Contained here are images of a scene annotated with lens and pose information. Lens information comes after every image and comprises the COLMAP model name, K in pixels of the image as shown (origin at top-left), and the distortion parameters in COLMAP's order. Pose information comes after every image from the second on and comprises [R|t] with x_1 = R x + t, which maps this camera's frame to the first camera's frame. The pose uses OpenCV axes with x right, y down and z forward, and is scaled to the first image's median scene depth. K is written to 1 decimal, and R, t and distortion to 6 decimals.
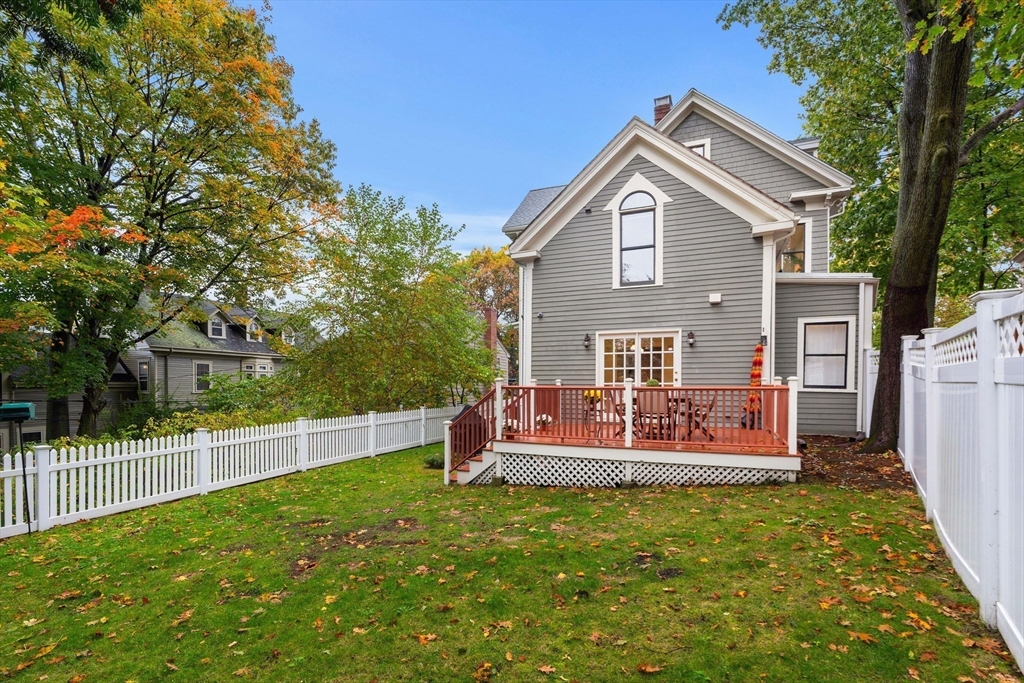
lens RADIAL K [[466.8, 0, 495.7], [0, 466.8, 384.3], [0, 0, 1]] dist [0.001646, 0.000510]
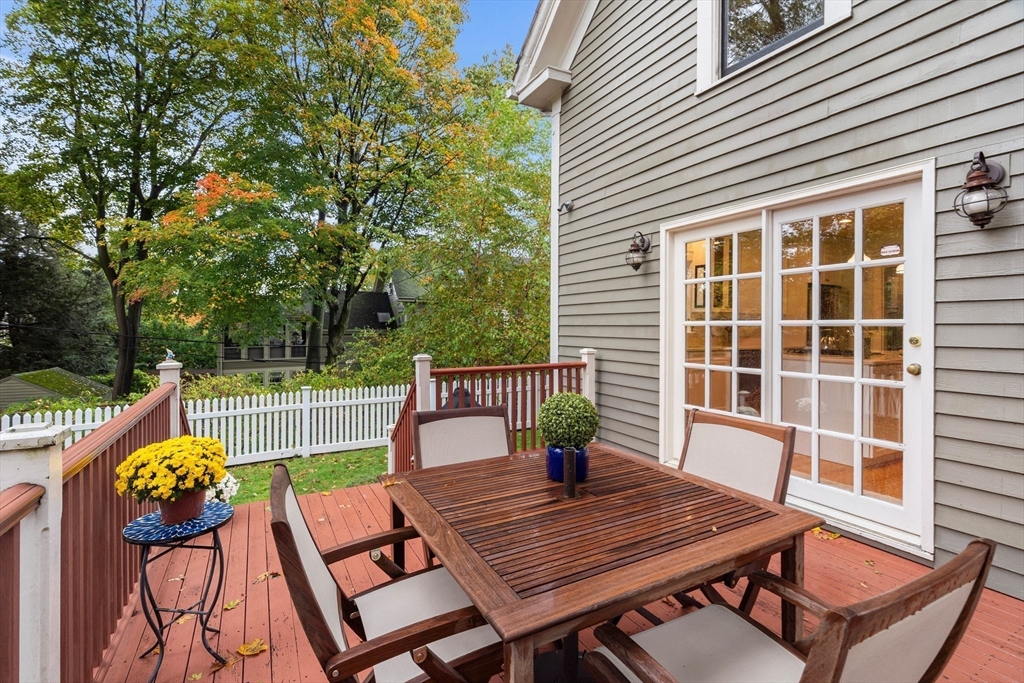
lens RADIAL K [[466.8, 0, 512.9], [0, 466.8, 335.6], [0, 0, 1]] dist [0.001646, 0.000510]
pose [[0.782100, 0.008624, -0.623093, 0.355844], [-0.000665, 0.999915, 0.013004, -0.028701], [0.623152, -0.009756, 0.782040, 0.630645]]
